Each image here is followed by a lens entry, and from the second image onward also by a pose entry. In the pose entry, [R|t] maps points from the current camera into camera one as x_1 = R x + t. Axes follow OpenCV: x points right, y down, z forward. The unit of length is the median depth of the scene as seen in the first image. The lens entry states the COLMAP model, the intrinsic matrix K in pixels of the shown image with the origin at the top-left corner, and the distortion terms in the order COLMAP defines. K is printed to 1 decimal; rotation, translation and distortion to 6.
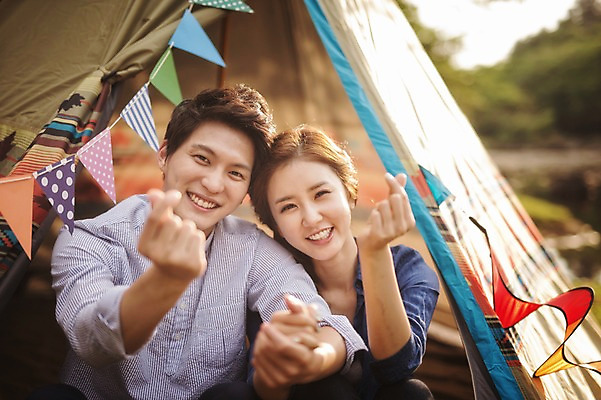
lens RADIAL K [[831.3, 0, 301.5], [0, 831.3, 200.6], [0, 0, 1]] dist [0.027555, 0.000000]
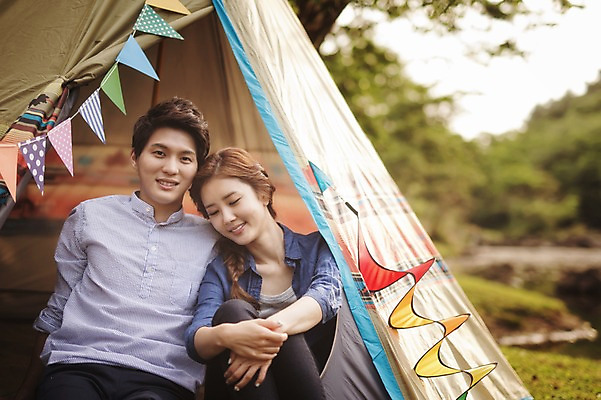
lens RADIAL K [[1106.2, 0, 307.7], [0, 1106.2, 183.8], [0, 0, 1]] dist [0.005972, 0.000000]
pose [[0.998407, 0.033439, 0.045445, 0.063945], [-0.028142, 0.993244, -0.112580, 0.182677], [-0.048902, 0.111122, 0.992603, -0.677971]]
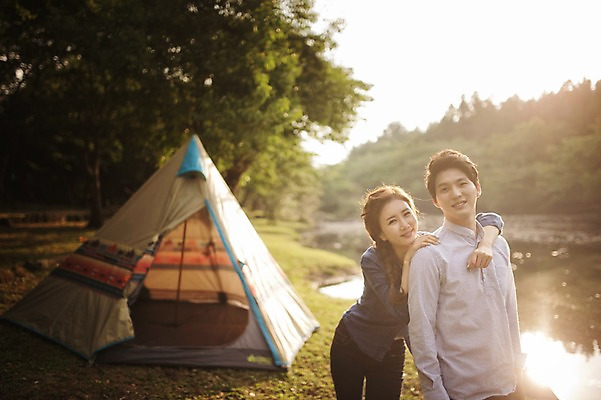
lens RADIAL K [[572.2, 0, 295.8], [0, 572.2, 201.2], [0, 0, 1]] dist [-0.016438, 0.000000]
pose [[0.989191, 0.014046, 0.145956, 0.008458], [-0.001441, 0.996284, -0.086112, -0.079098], [-0.146623, 0.084971, 0.985536, -1.742637]]
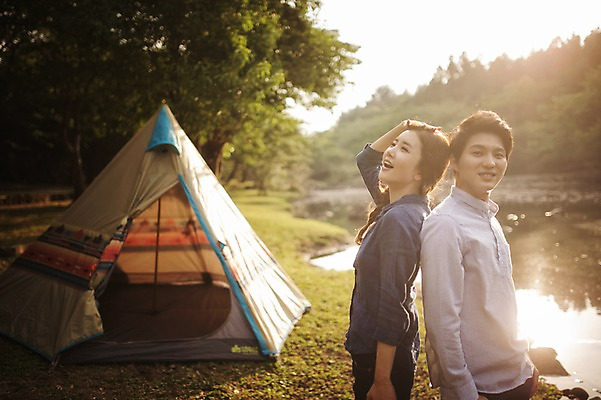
lens RADIAL K [[572.2, 0, 295.5], [0, 572.2, 200.4], [0, 0, 1]] dist [-0.016438, 0.000000]
pose [[0.986631, -0.033323, 0.159527, 0.081508], [0.038973, 0.998714, -0.032423, -0.115638], [-0.158242, 0.038207, 0.986661, -1.498528]]
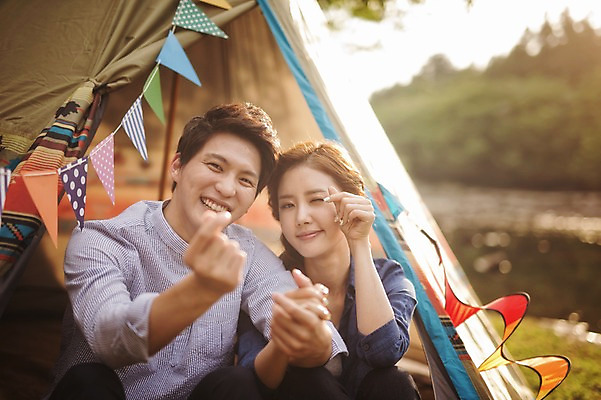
lens RADIAL K [[831.3, 0, 295.5], [0, 831.3, 204.2], [0, 0, 1]] dist [0.027555, 0.000000]
pose [[0.986372, 0.033588, 0.161065, -0.147545], [-0.026453, 0.998580, -0.046239, 0.041364], [-0.162389, 0.041348, 0.985860, -0.081833]]
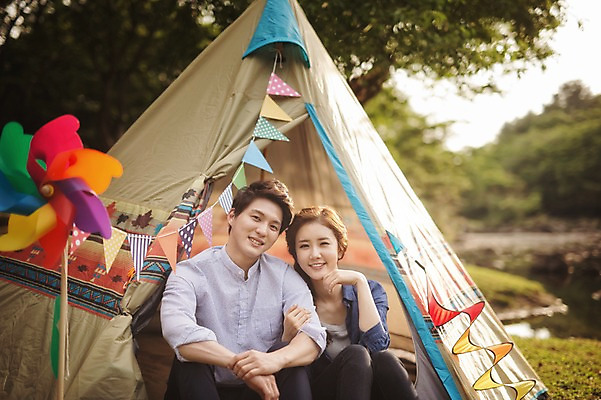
lens RADIAL K [[831.3, 0, 300.4], [0, 831.3, 195.6], [0, 0, 1]] dist [0.027555, 0.000000]
pose [[0.999963, 0.004168, 0.007556, -0.049356], [-0.003381, 0.994848, -0.101323, 0.060356], [-0.007939, 0.101294, 0.994825, -0.717908]]
